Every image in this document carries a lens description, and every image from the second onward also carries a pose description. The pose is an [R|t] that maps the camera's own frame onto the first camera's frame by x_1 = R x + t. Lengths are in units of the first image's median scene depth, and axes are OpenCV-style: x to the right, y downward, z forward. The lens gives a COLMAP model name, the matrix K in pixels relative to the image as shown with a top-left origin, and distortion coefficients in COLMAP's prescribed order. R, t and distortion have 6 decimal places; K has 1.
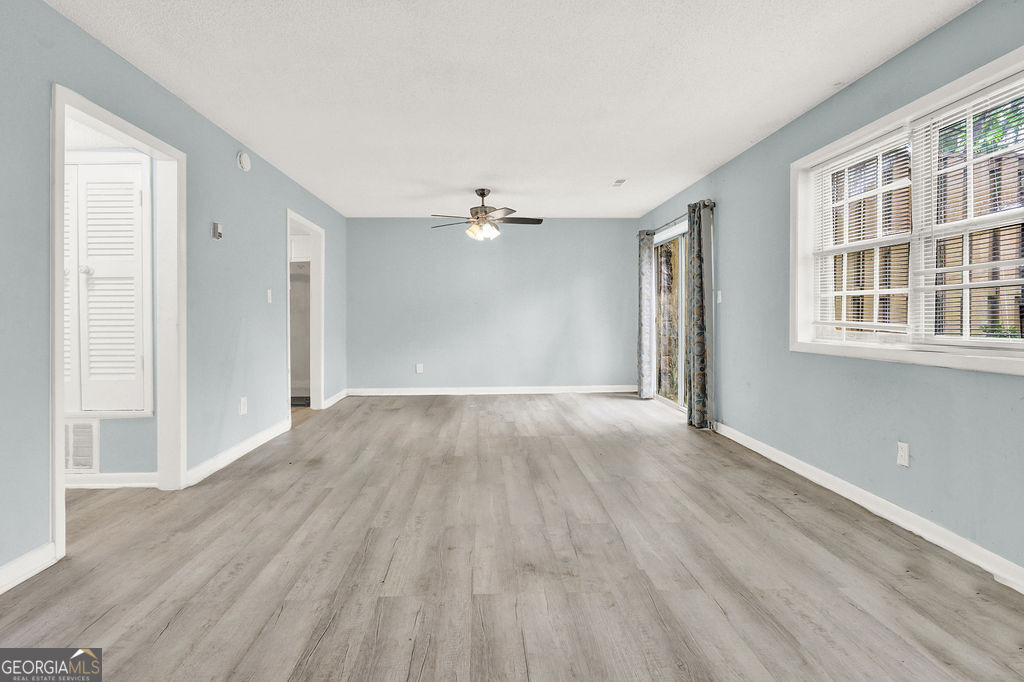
lens RADIAL K [[475.9, 0, 507.1], [0, 475.9, 319.1], [0, 0, 1]] dist [-0.014531, 0.001307]
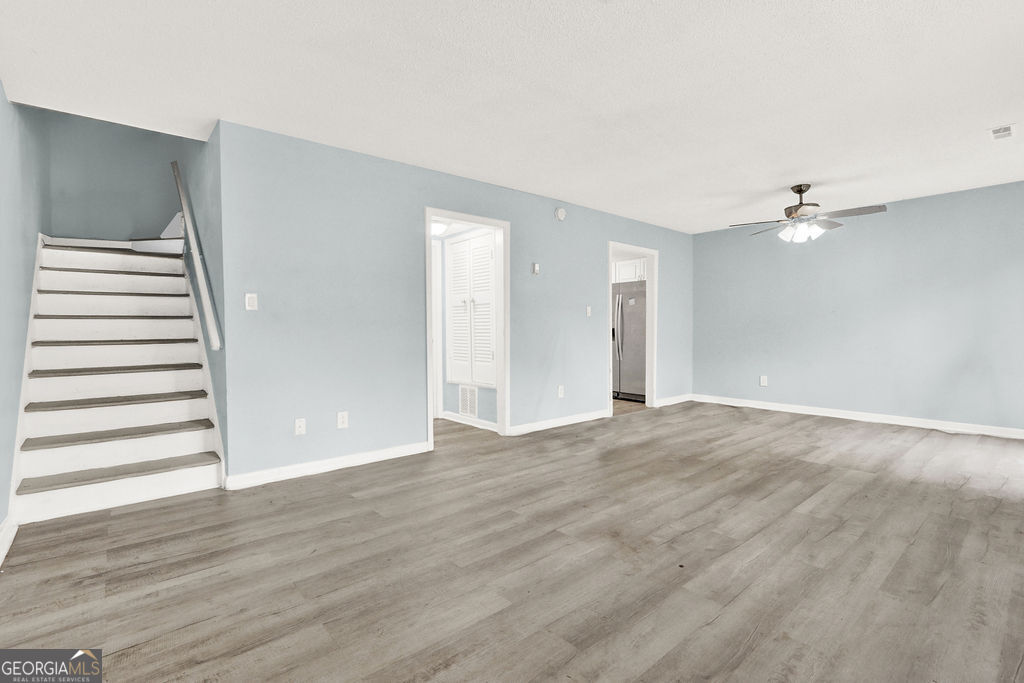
lens RADIAL K [[475.9, 0, 515.8], [0, 475.9, 334.9], [0, 0, 1]] dist [-0.014531, 0.001307]
pose [[0.621445, 0.012682, -0.783355, 0.615385], [-0.004014, 0.999907, 0.013003, 0.001565], [0.783447, -0.004936, 0.621439, 0.041896]]
